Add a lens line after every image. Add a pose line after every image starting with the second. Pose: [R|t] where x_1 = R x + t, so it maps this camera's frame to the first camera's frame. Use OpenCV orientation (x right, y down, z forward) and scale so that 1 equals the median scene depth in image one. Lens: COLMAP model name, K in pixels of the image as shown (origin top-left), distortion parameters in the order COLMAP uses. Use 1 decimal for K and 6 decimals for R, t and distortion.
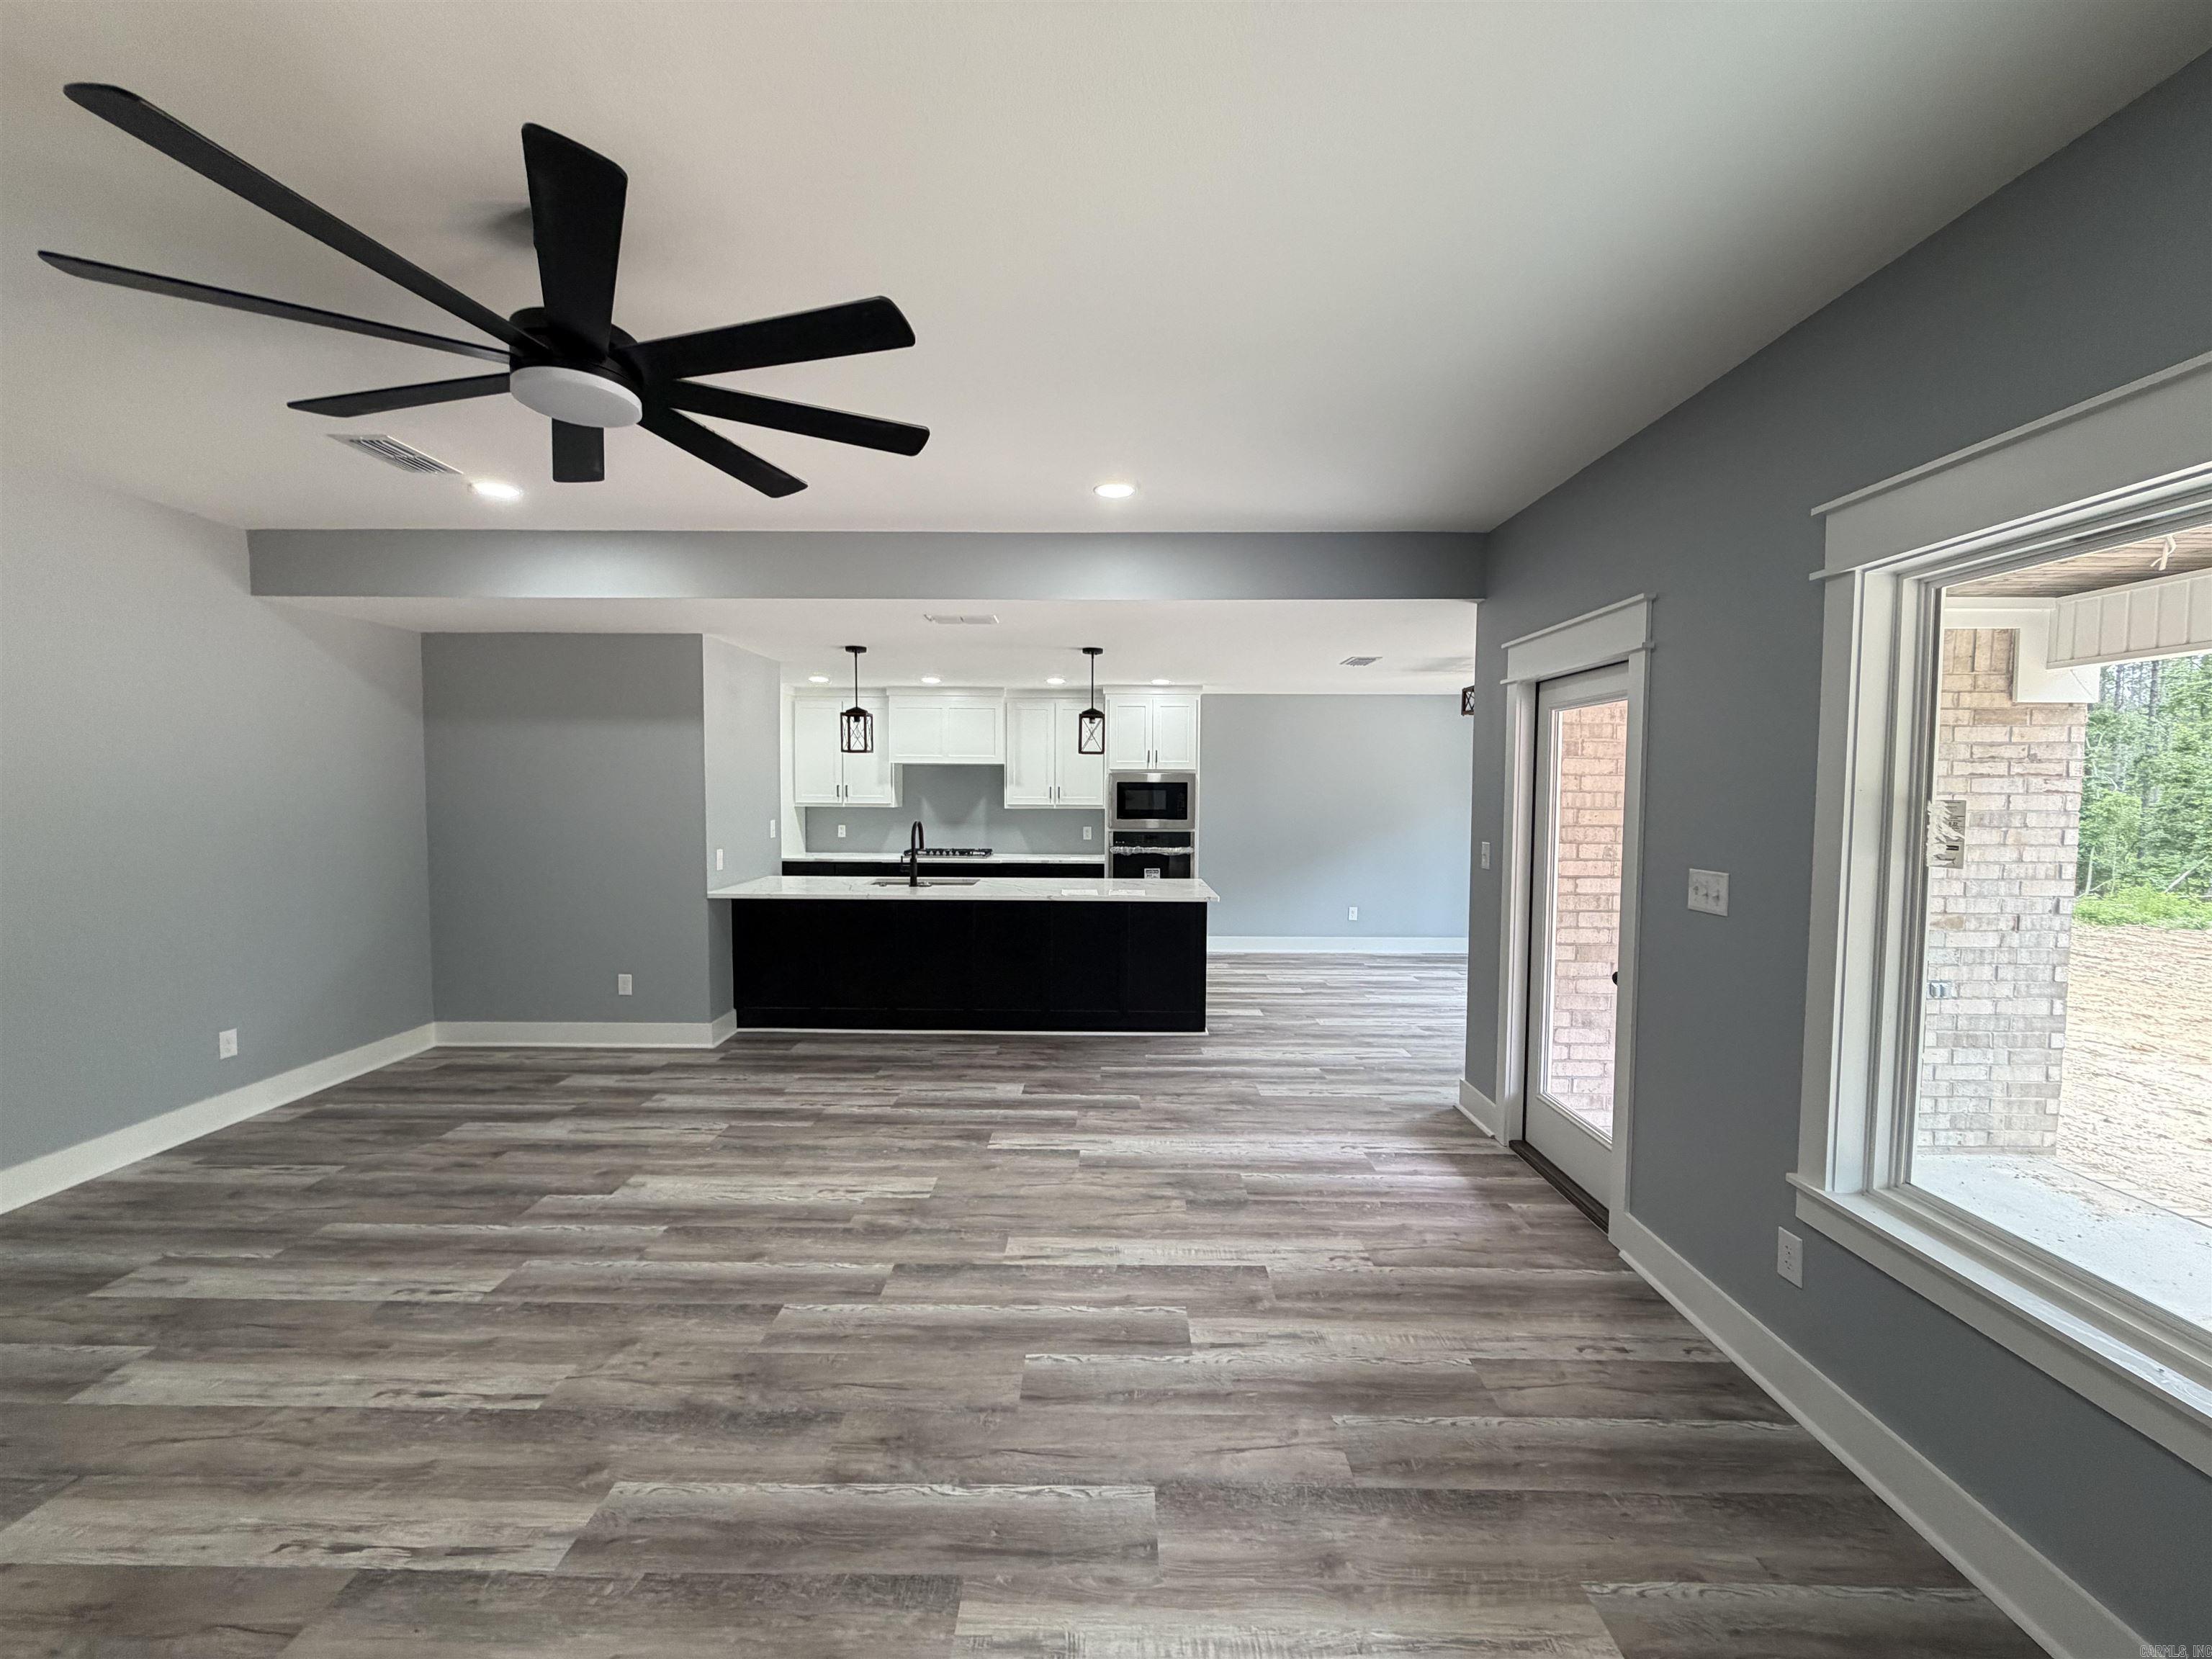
lens RADIAL K [[884.0, 0, 1097.3], [0, 884.0, 838.2], [0, 0, 1]] dist [-0.000951, 0.000038]
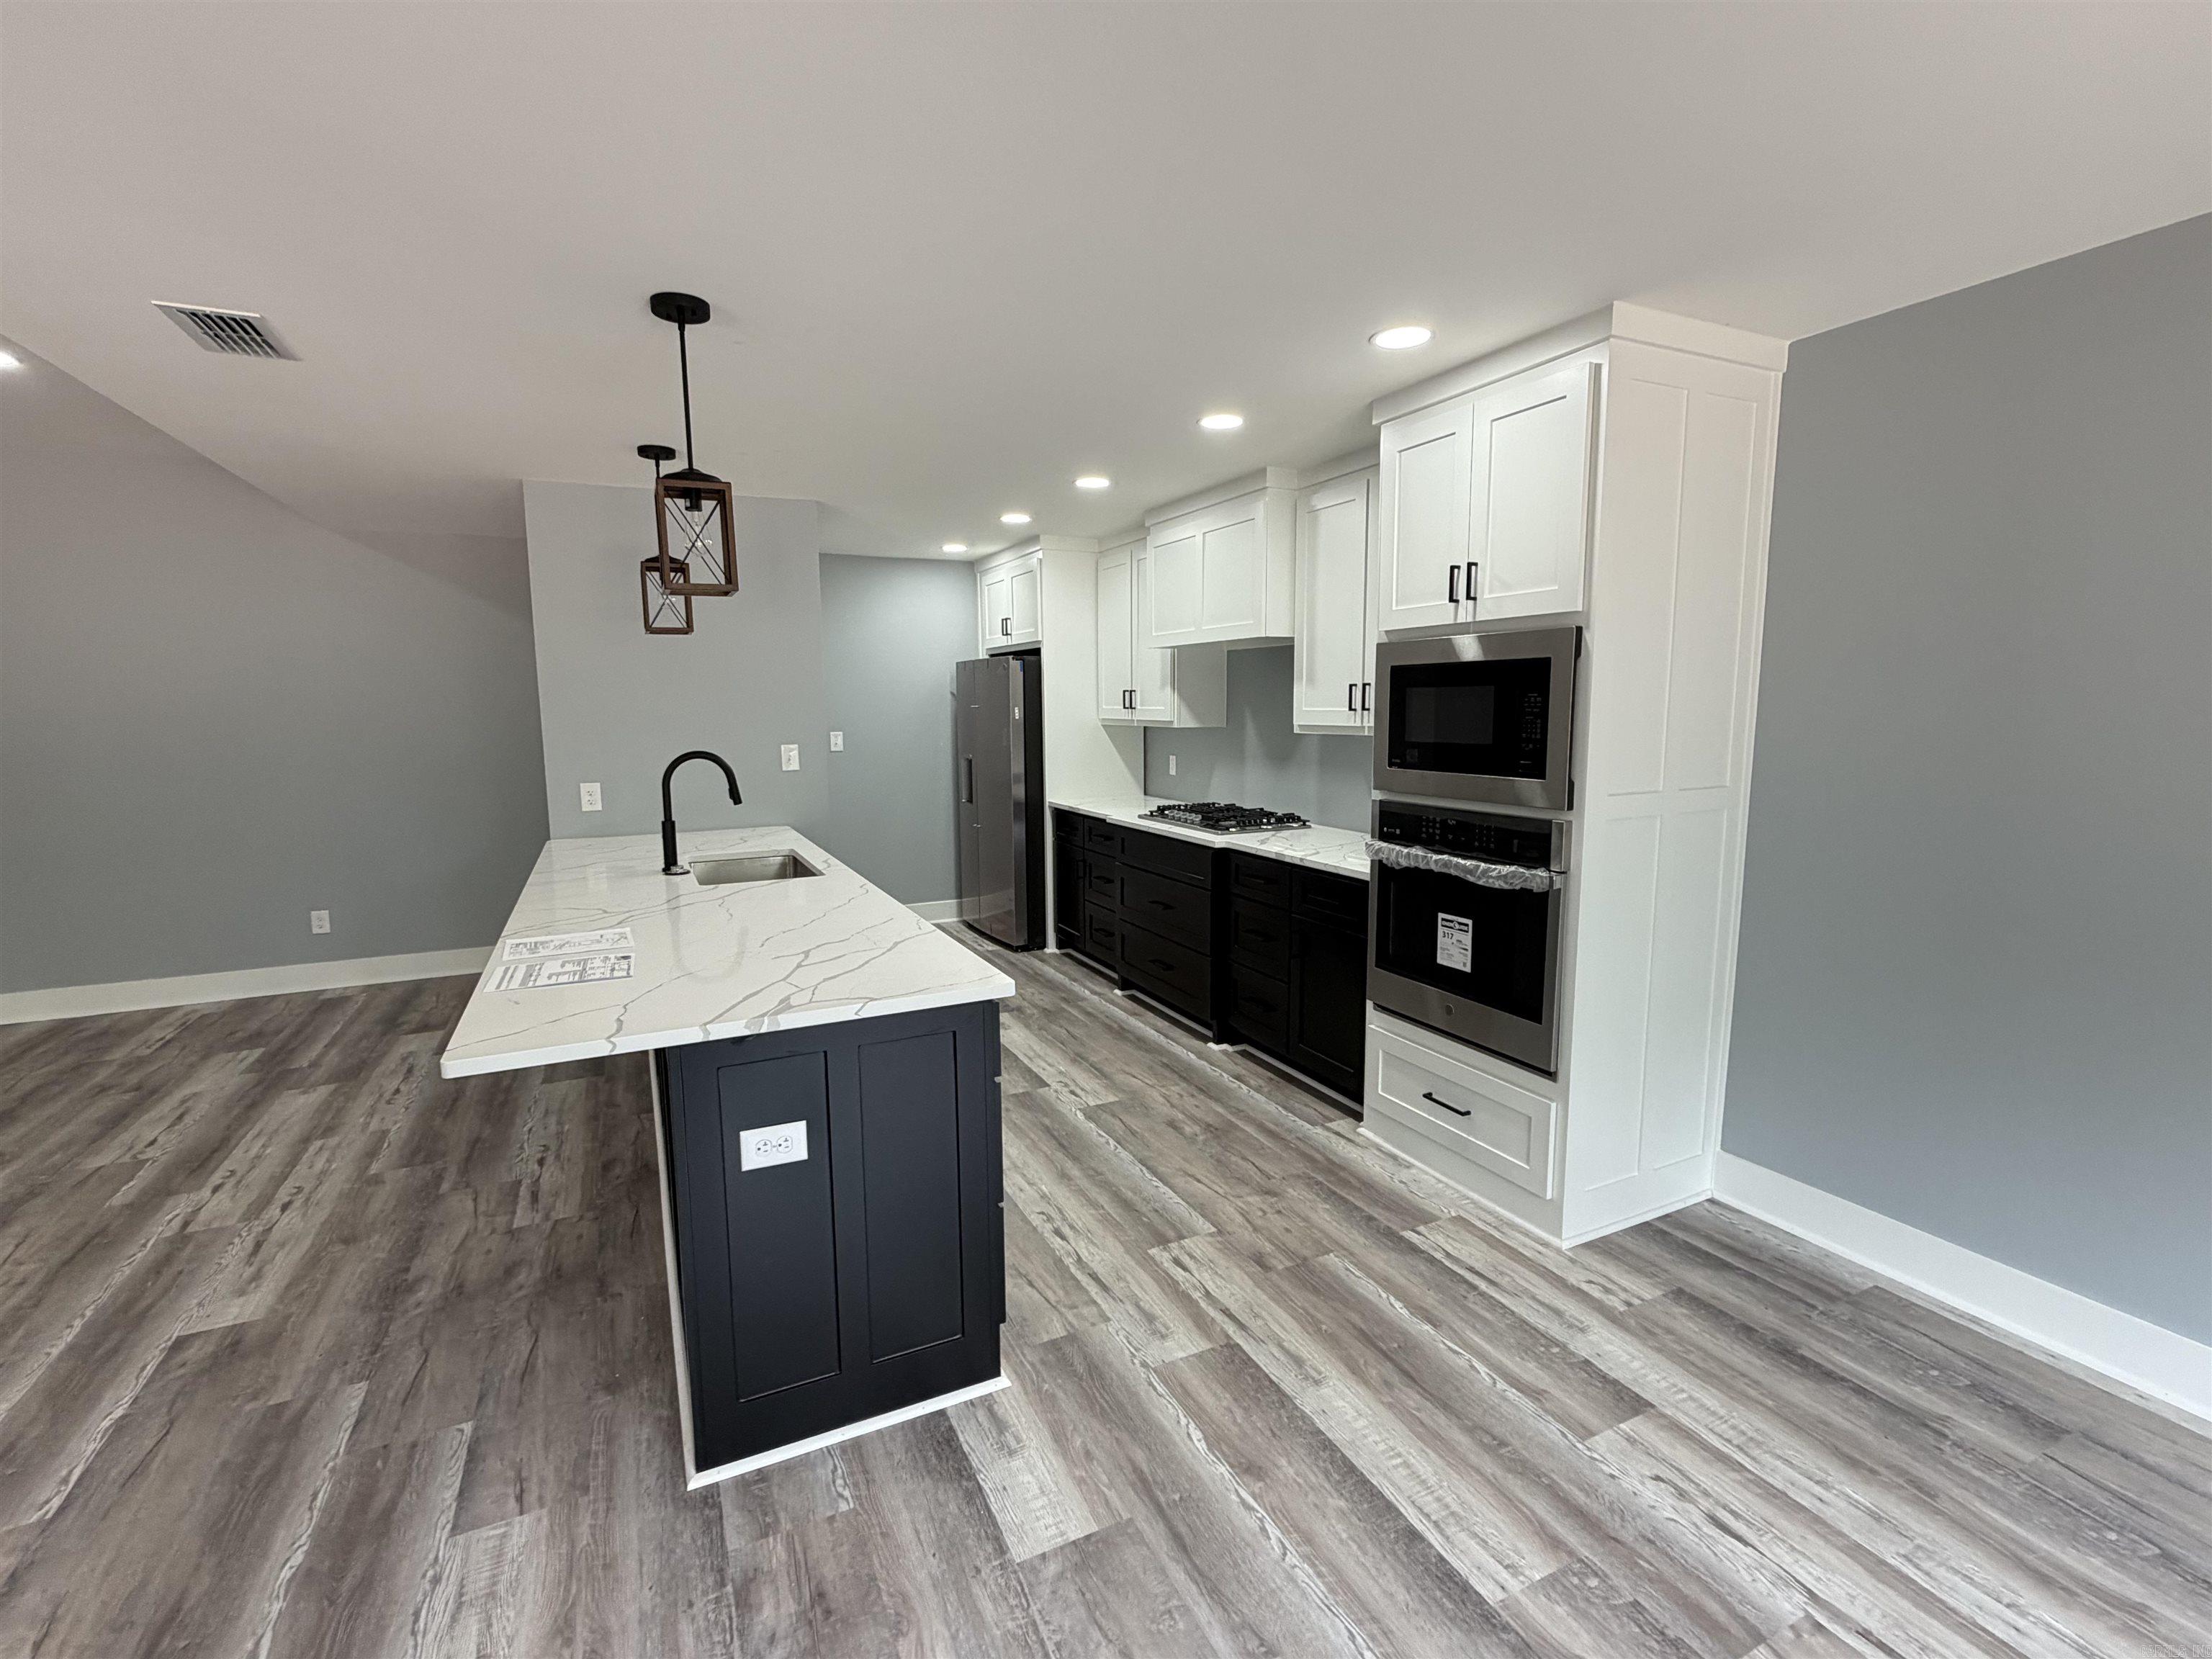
lens RADIAL K [[1003.7, 0, 1102.6], [0, 1003.7, 825.4], [0, 0, 1]] dist [0.003422, -0.000704]
pose [[0.450241, 0.099976, -0.887293, 0.609978], [-0.042251, 0.994984, 0.090671, -0.053816], [0.891907, -0.003335, 0.452207, 1.247249]]
